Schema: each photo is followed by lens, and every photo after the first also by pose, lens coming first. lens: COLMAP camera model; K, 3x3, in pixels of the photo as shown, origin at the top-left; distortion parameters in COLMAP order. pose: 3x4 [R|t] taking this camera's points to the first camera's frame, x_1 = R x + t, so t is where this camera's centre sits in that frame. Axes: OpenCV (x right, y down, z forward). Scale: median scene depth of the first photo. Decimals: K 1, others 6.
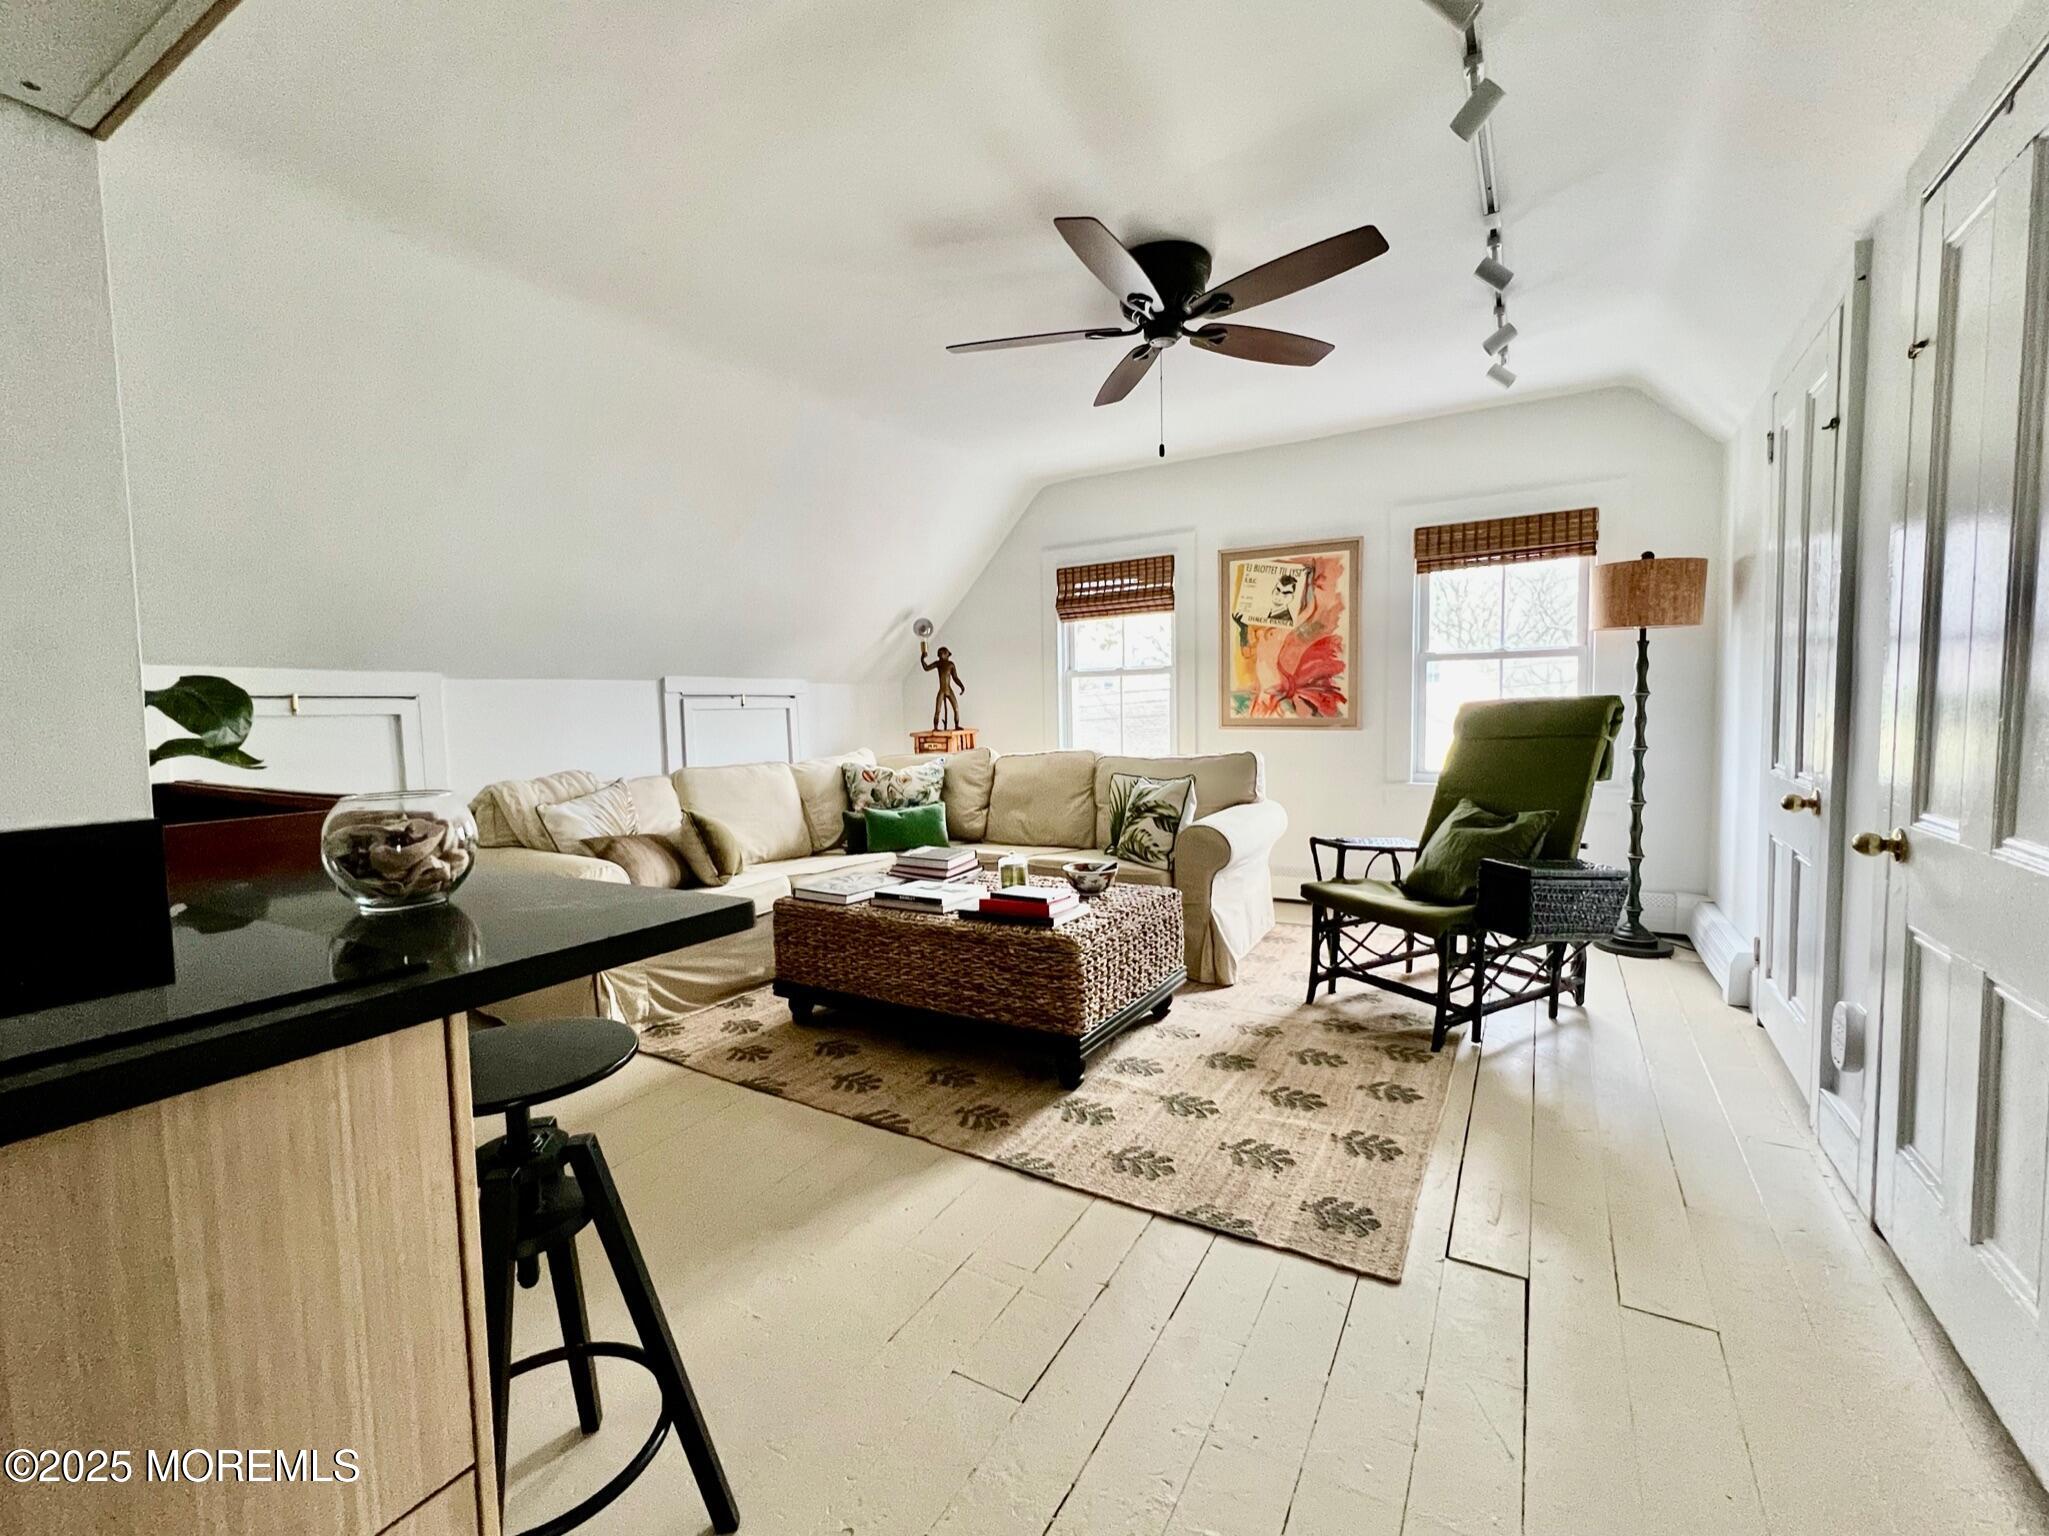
lens RADIAL K [[863.1, 0, 1024.5], [0, 863.1, 768.0], [0, 0, 1]] dist [0.000257, 0.000219]
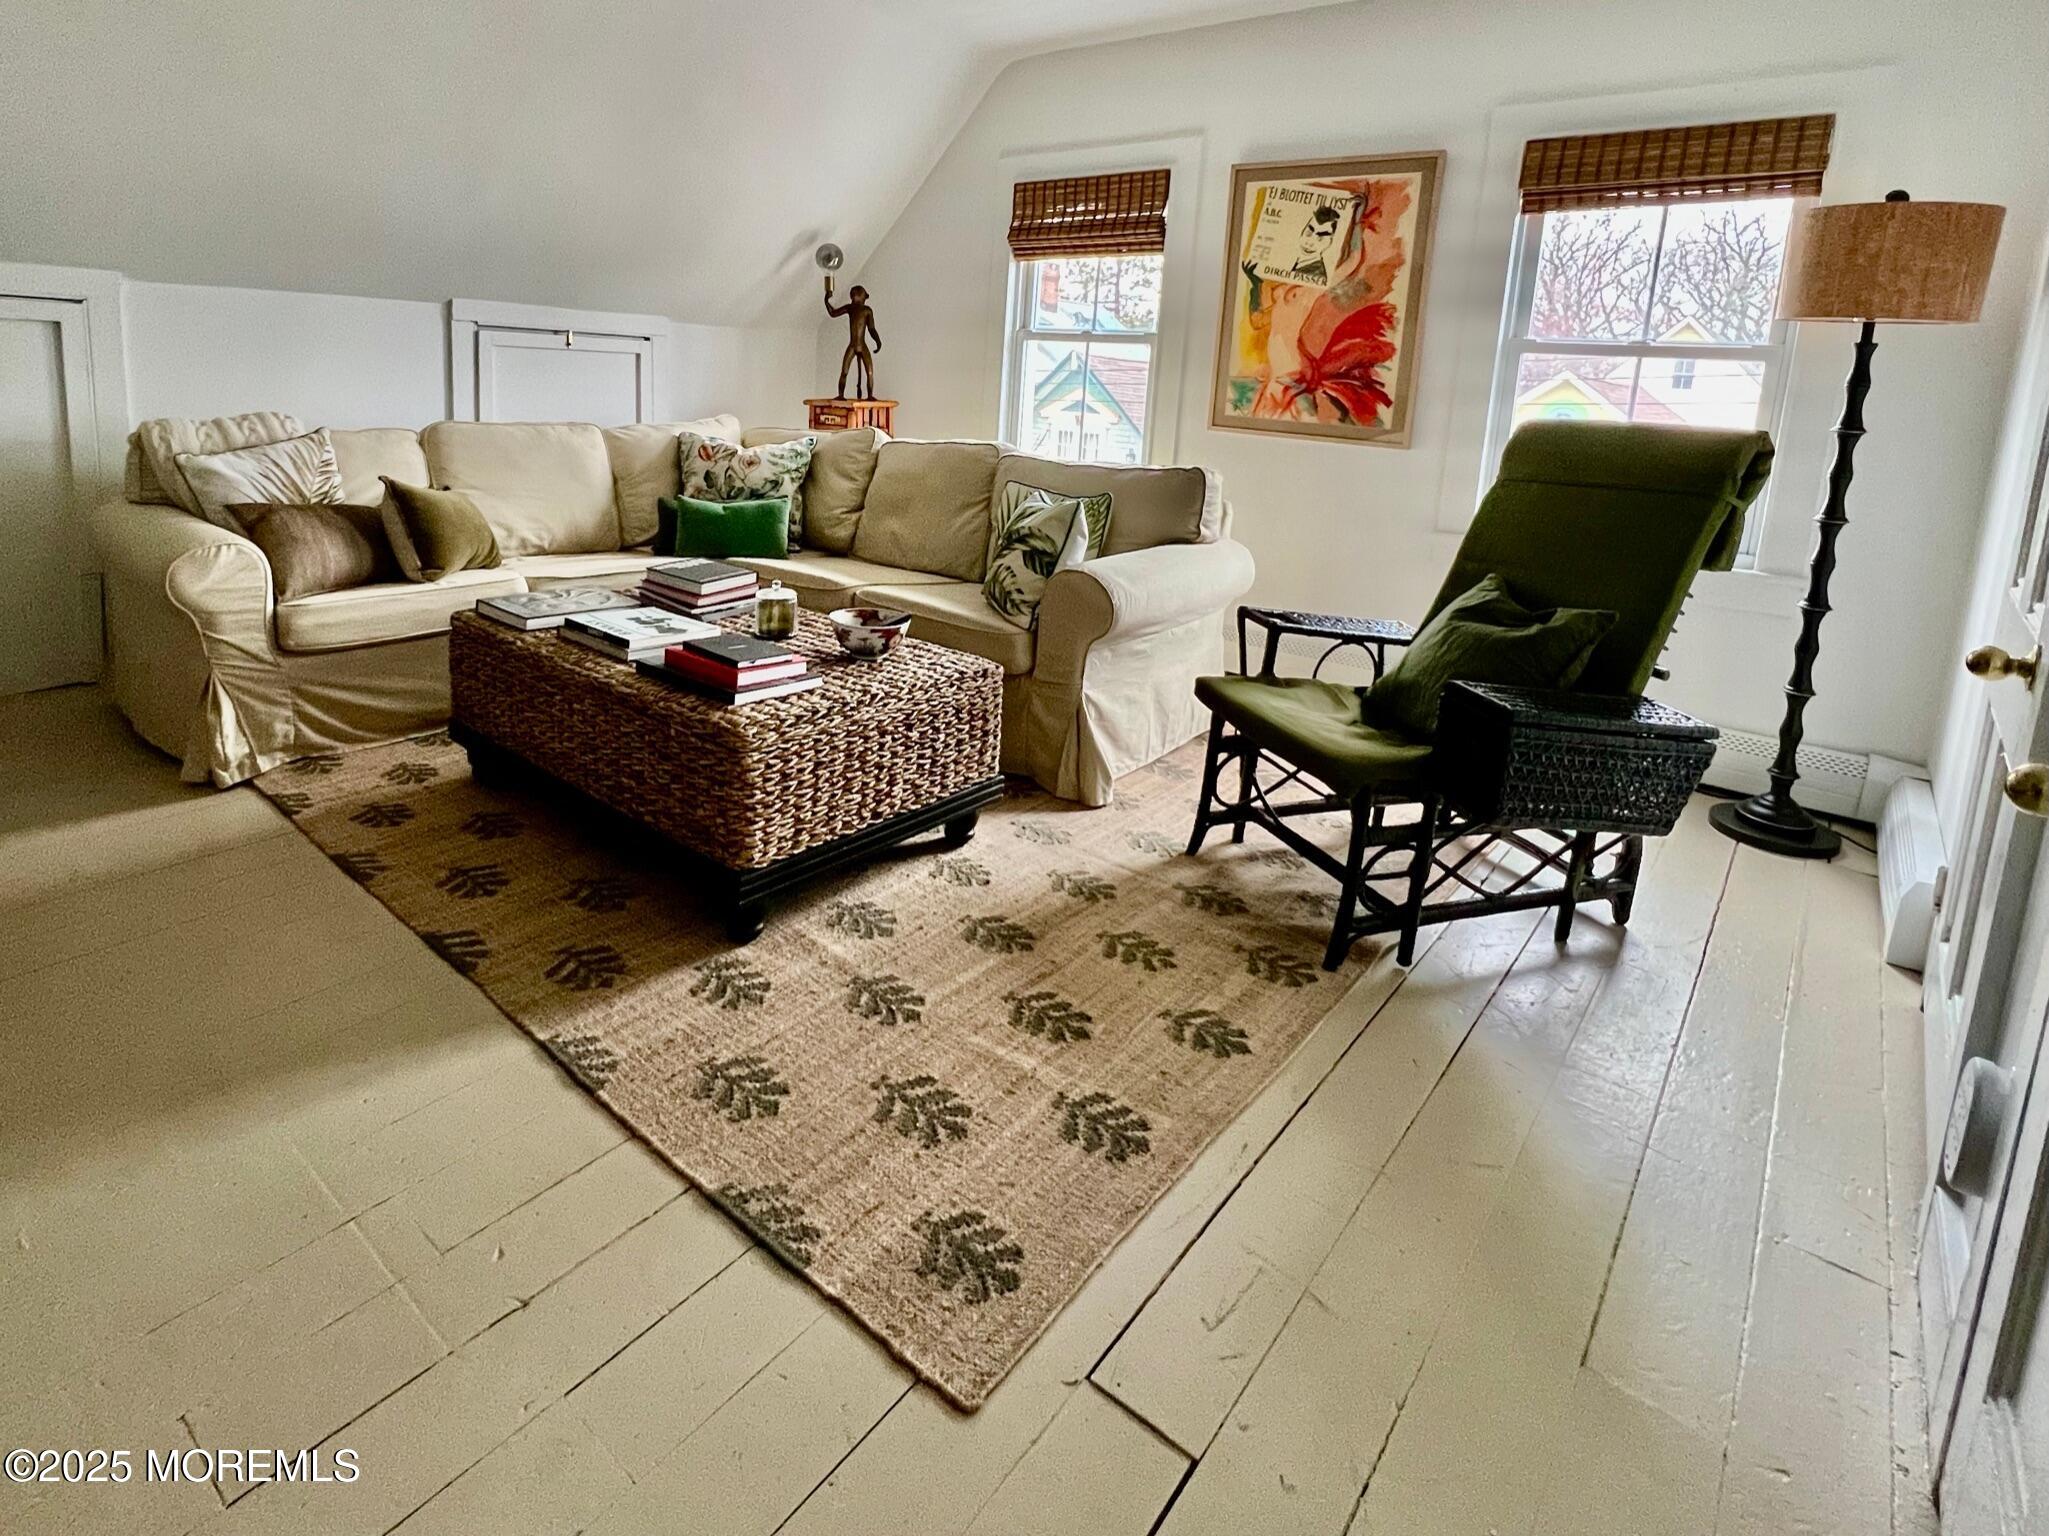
lens RADIAL K [[1062.7, 0, 952.7], [0, 1062.7, 540.8], [0, 0, 1]] dist [-0.000658, 0.000423]
pose [[0.982598, 0.101478, -0.155576, 0.226905], [-0.087631, 0.991762, 0.093434, -0.024860], [0.163776, -0.078175, 0.983395, 0.163484]]
